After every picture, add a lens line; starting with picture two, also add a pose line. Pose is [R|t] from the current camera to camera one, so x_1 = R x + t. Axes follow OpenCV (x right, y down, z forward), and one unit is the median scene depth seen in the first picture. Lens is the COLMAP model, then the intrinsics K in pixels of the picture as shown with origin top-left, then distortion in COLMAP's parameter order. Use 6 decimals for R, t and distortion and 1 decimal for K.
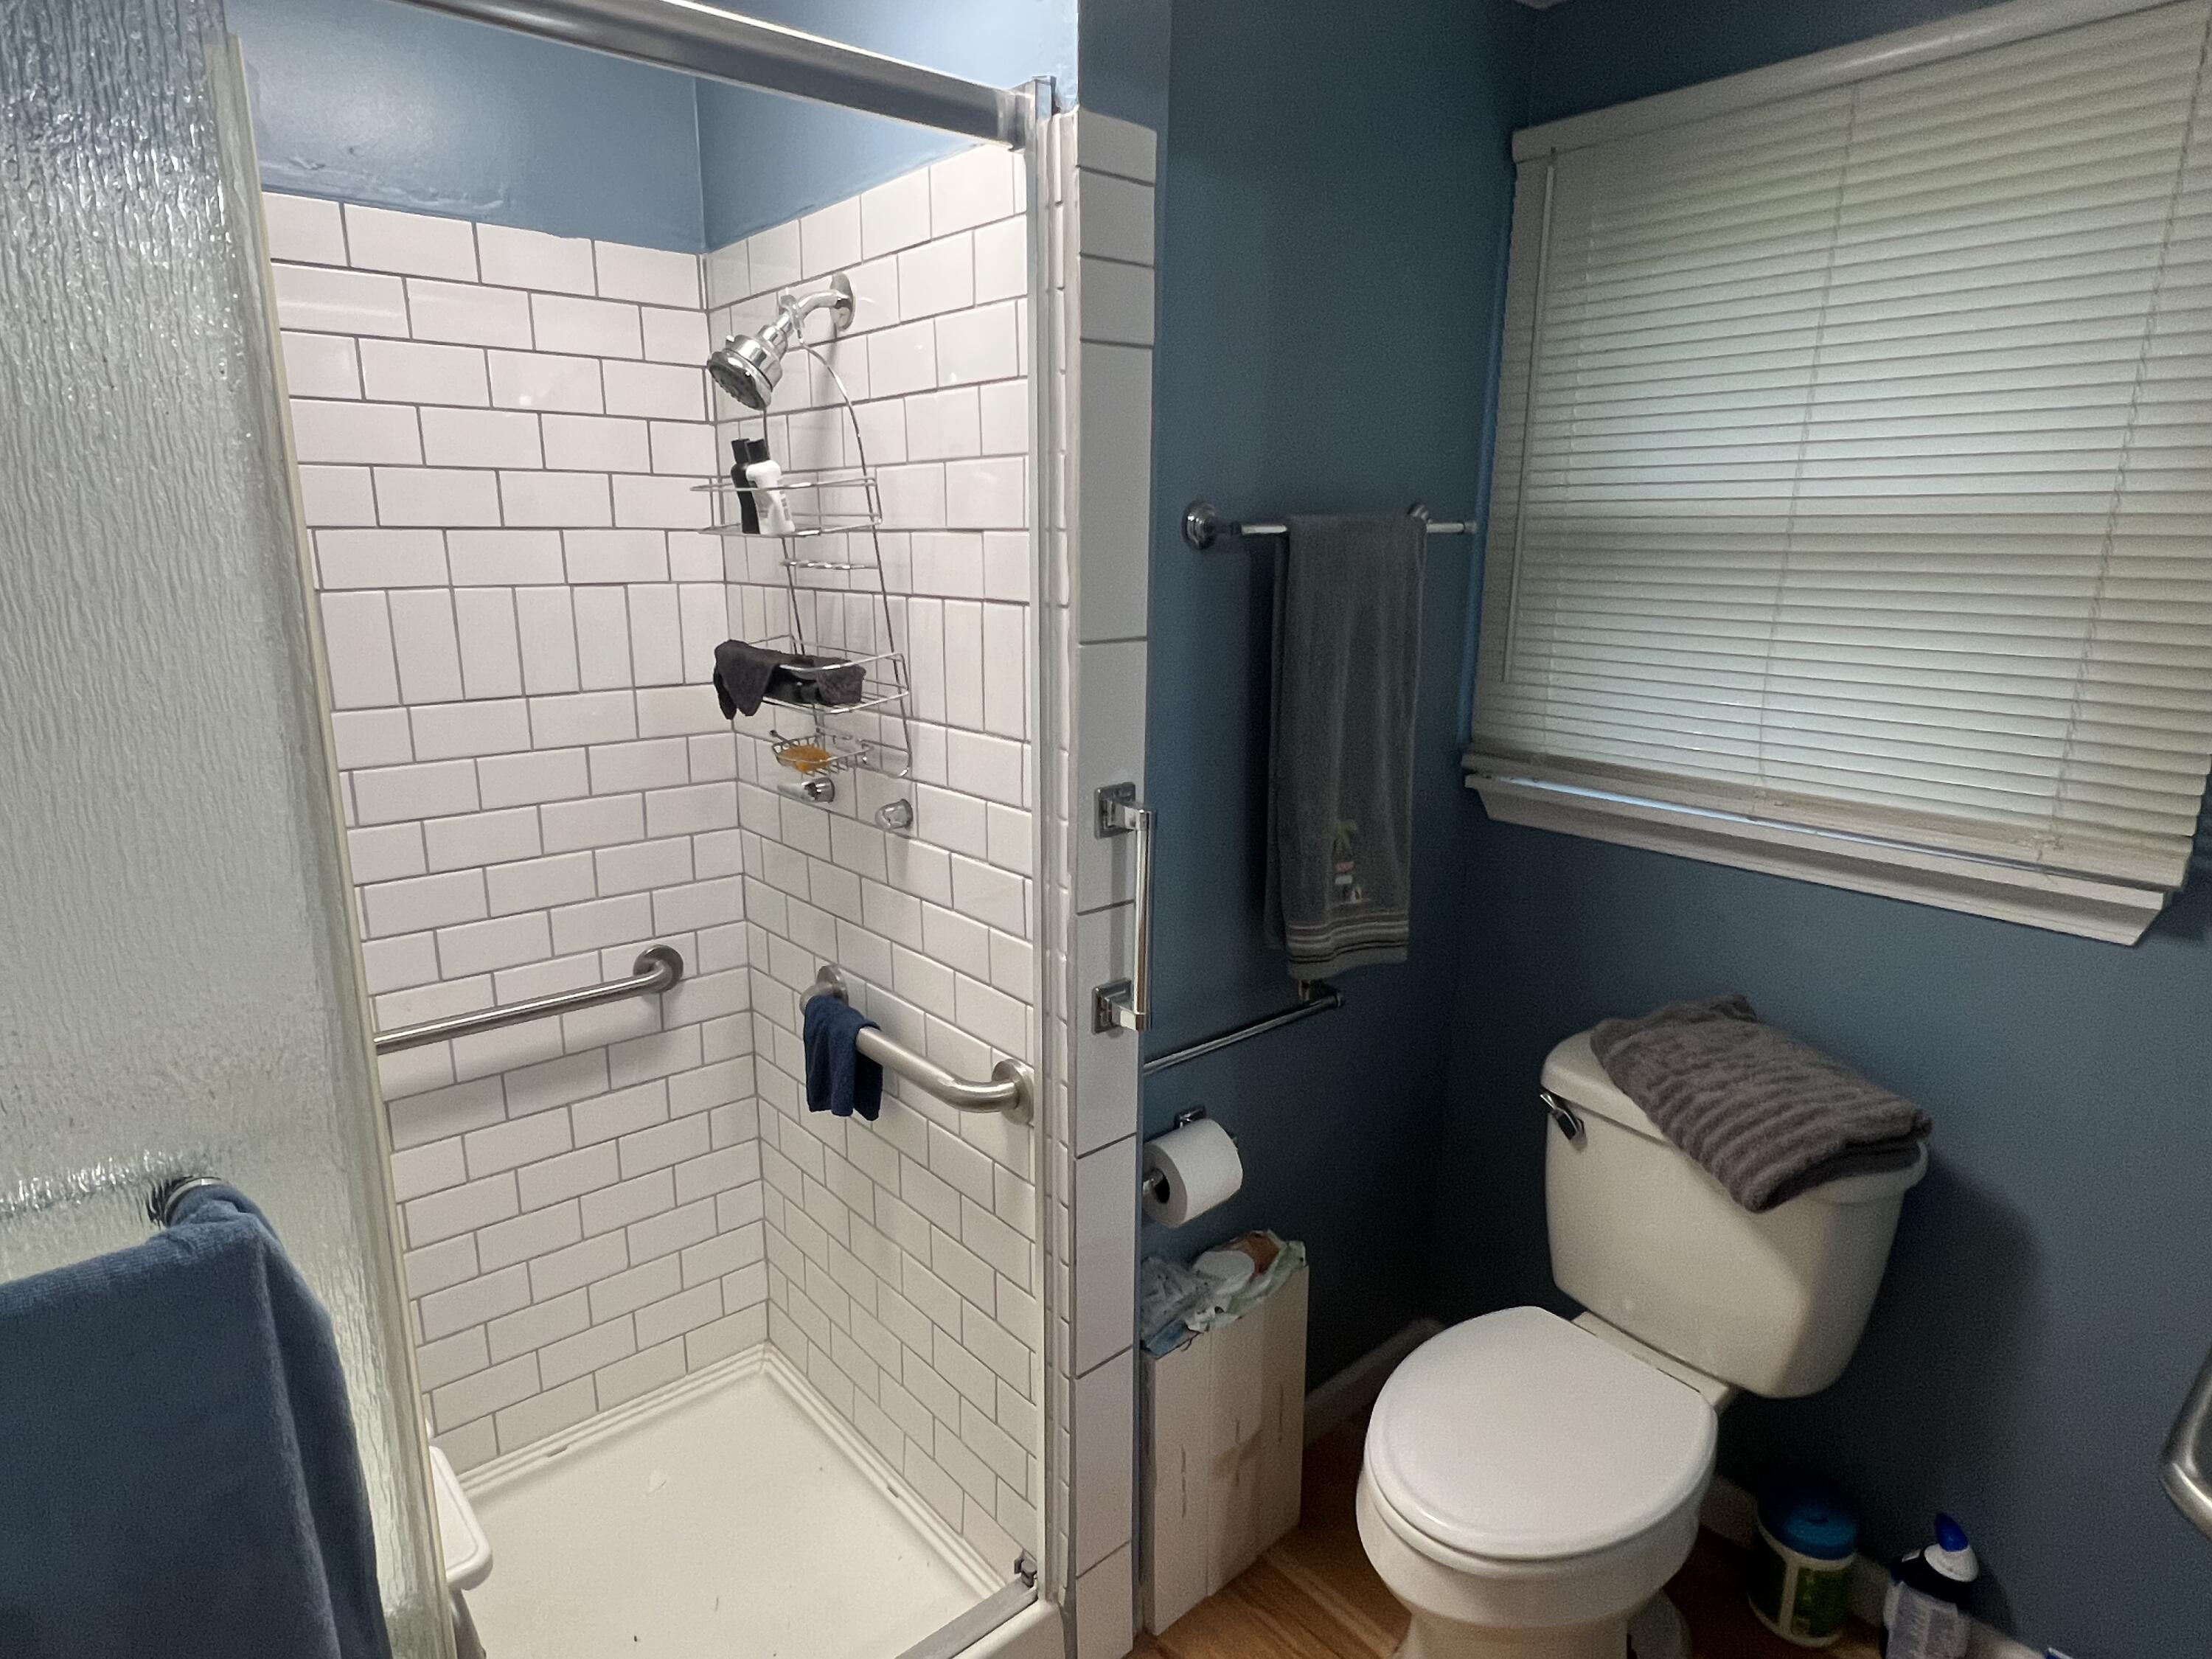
lens RADIAL K [[1237.2, 0, 1103.8], [0, 1237.2, 831.3], [0, 0, 1]] dist [-0.014357, -0.004739]
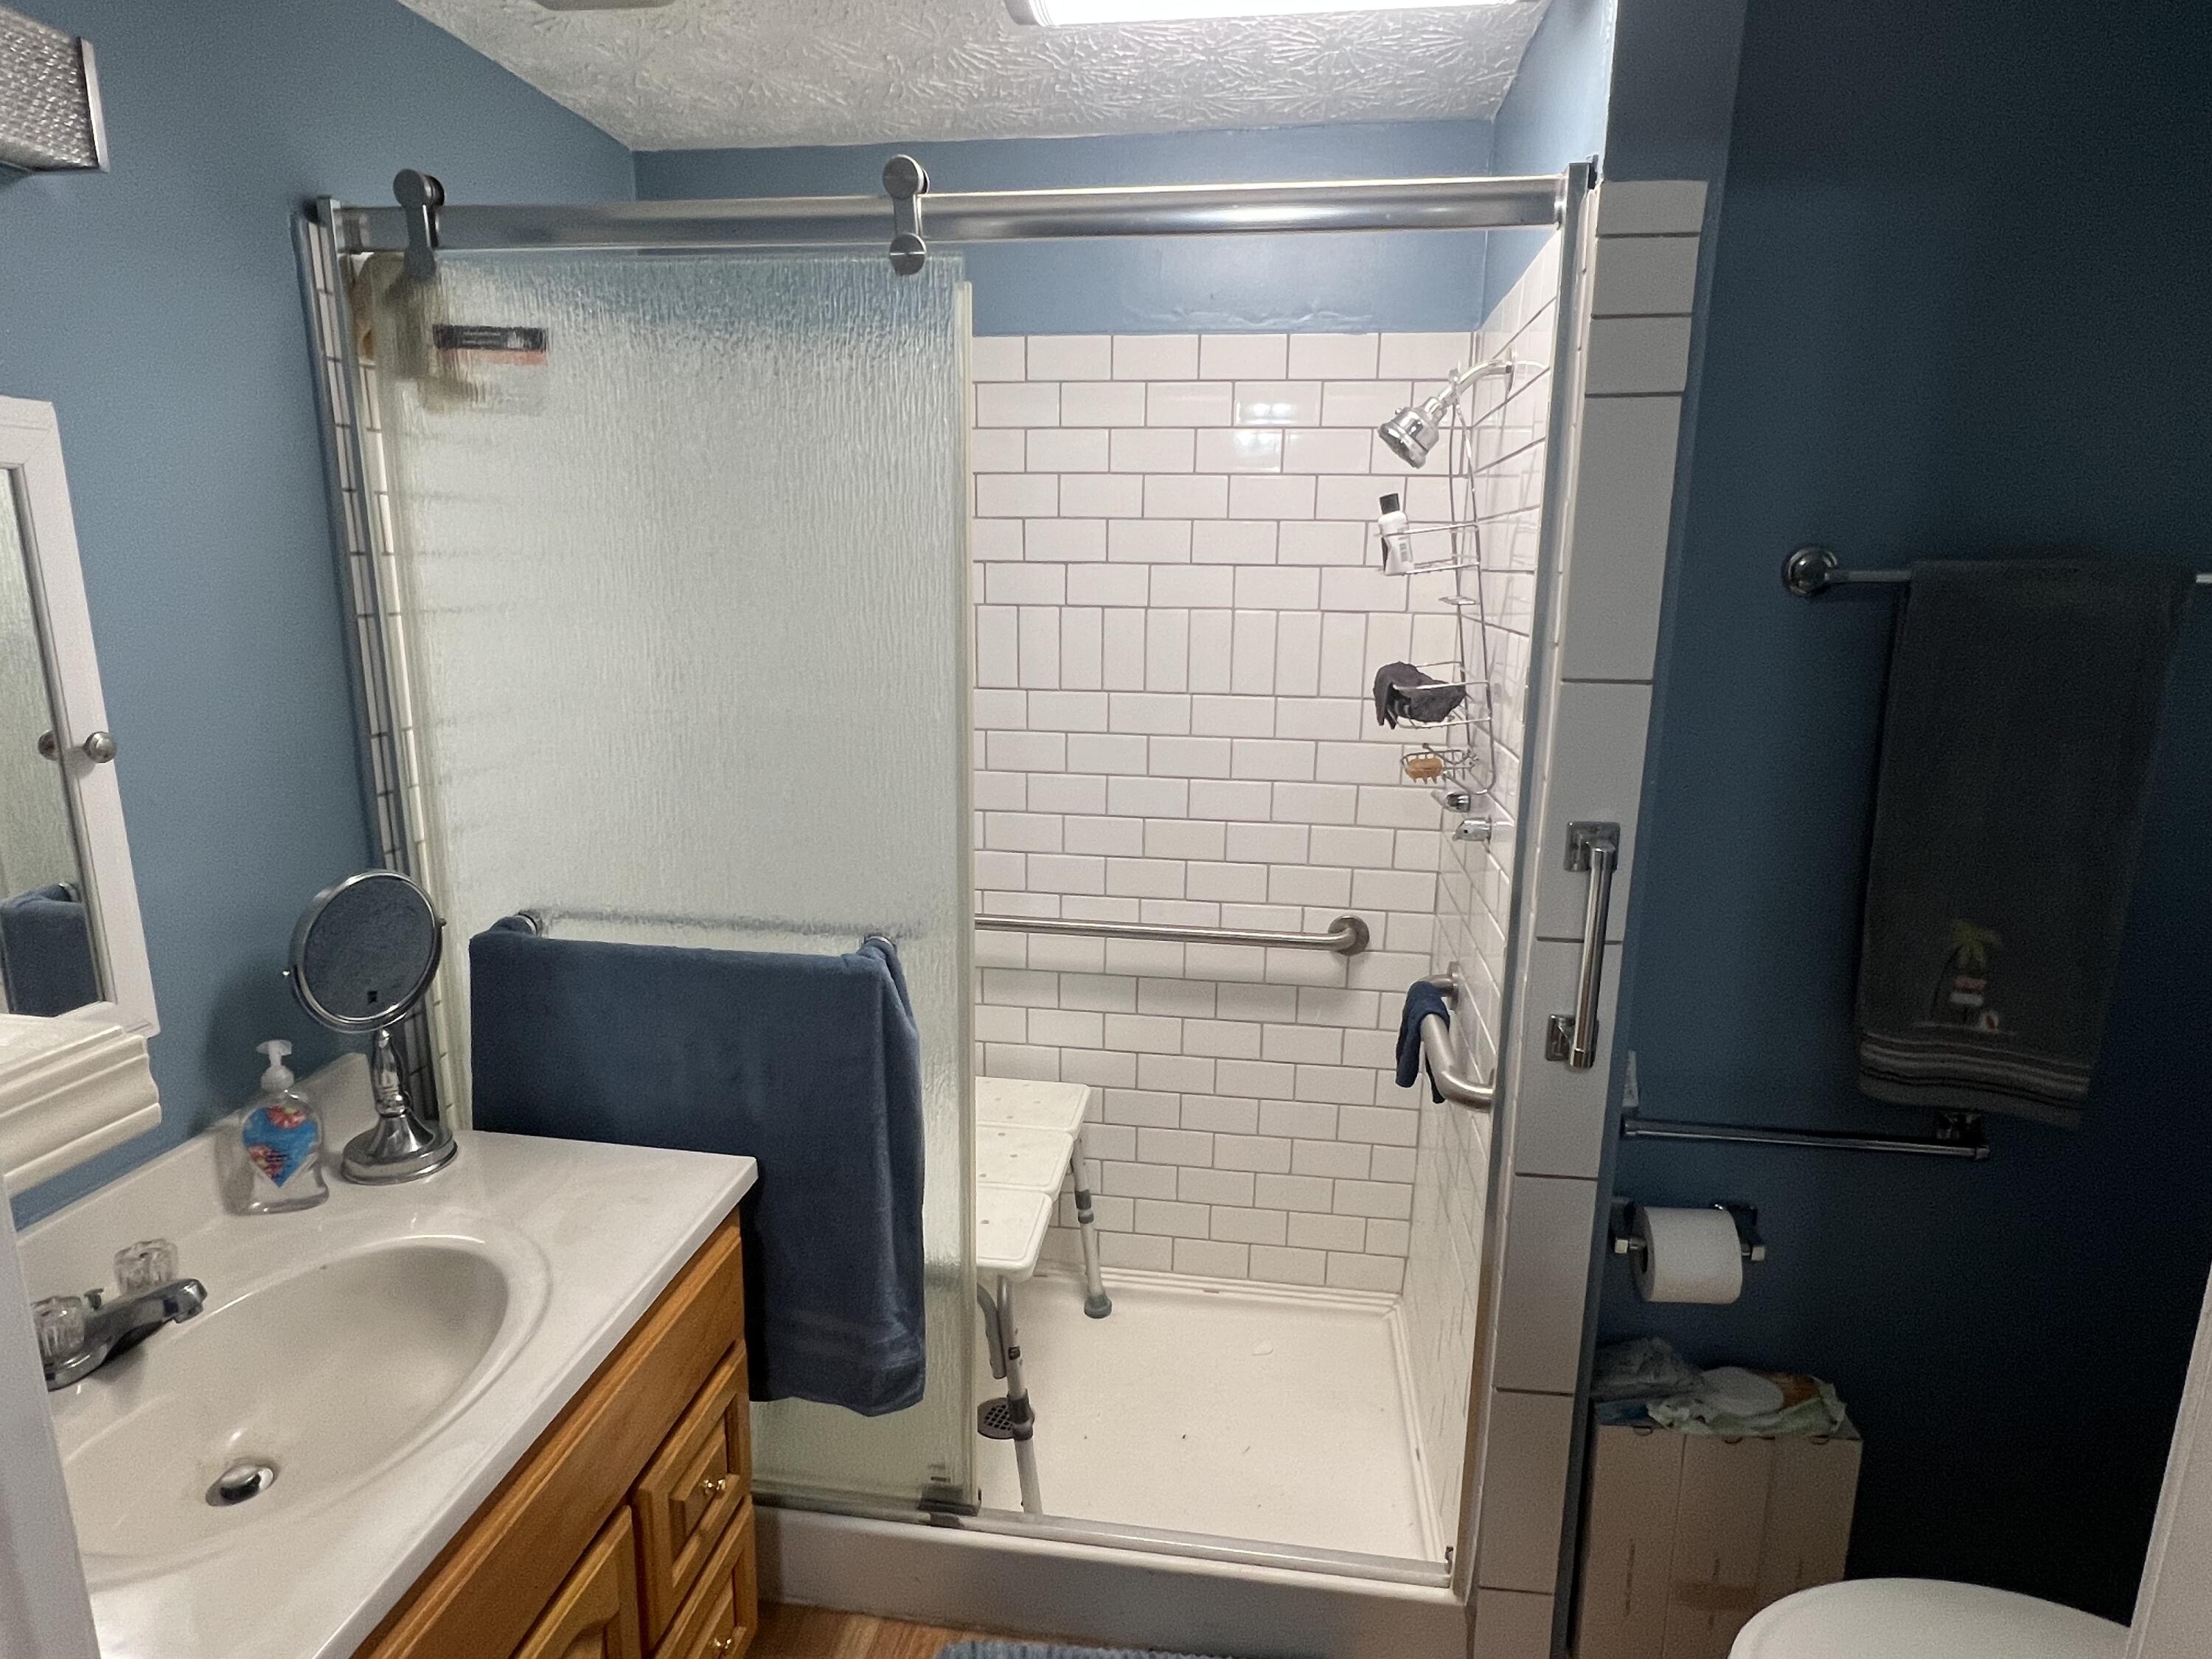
lens RADIAL K [[1237.2, 0, 1101.2], [0, 1237.2, 828.0], [0, 0, 1]] dist [-0.014357, -0.004739]
pose [[0.659027, 0.163898, -0.734044, 0.396949], [-0.185612, 0.981223, 0.052445, -0.008577], [0.728857, 0.101685, 0.677073, 0.011584]]
